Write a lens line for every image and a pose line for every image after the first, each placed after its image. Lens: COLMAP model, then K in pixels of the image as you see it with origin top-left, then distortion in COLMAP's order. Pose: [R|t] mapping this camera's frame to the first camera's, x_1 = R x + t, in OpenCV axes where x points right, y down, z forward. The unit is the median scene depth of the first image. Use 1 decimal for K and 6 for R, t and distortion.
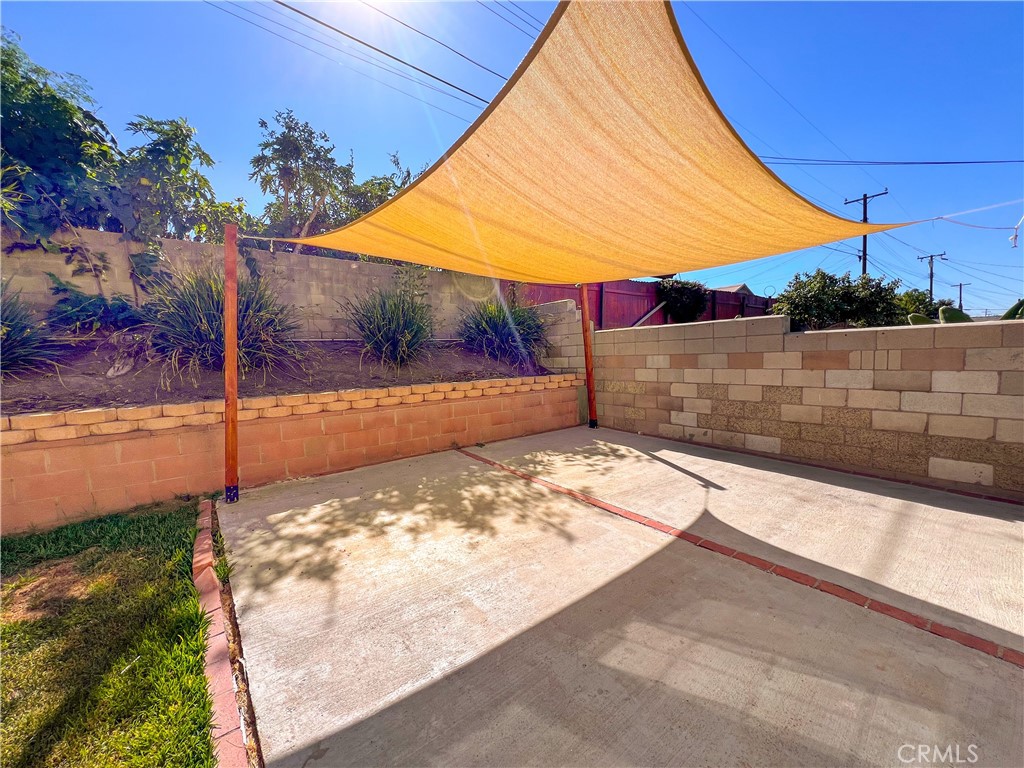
lens RADIAL K [[386.7, 0, 548.2], [0, 386.7, 377.9], [0, 0, 1]] dist [0.000608, 0.000046]
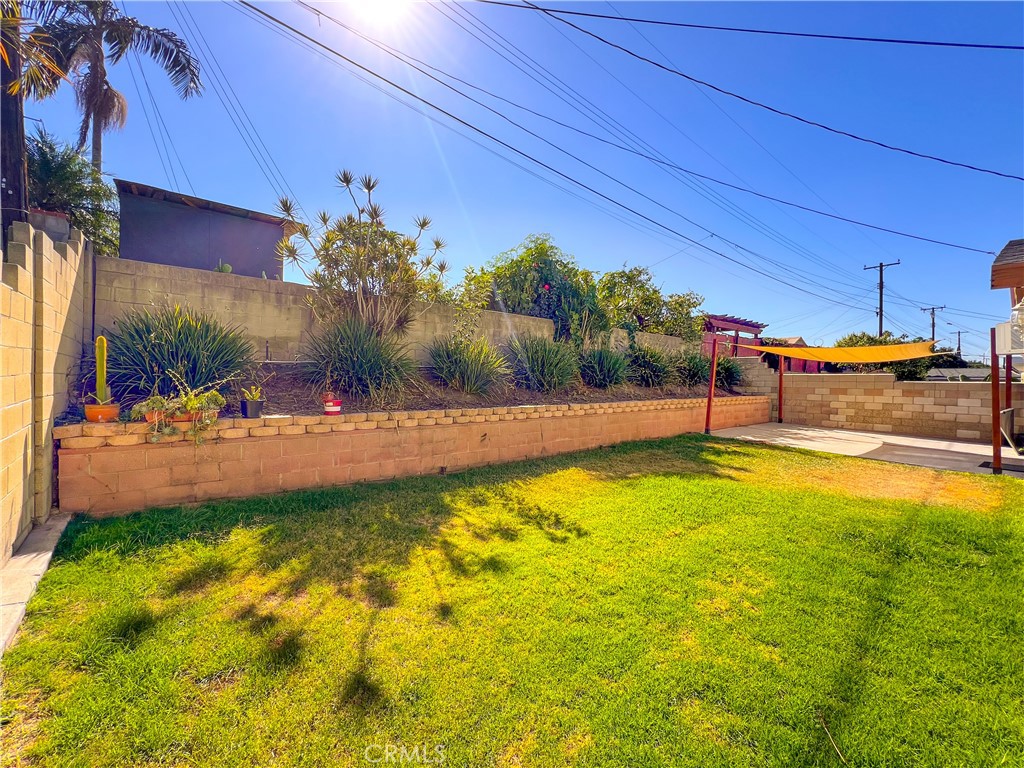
lens RADIAL K [[408.8, 0, 512.0], [0, 408.8, 384.0], [0, 0, 1]] dist [-0.000436, -0.000169]
pose [[0.999192, 0.038119, -0.012714, -0.531909], [-0.038706, 0.998019, -0.049599, 0.036469], [0.010799, 0.050051, 0.998688, -0.482435]]
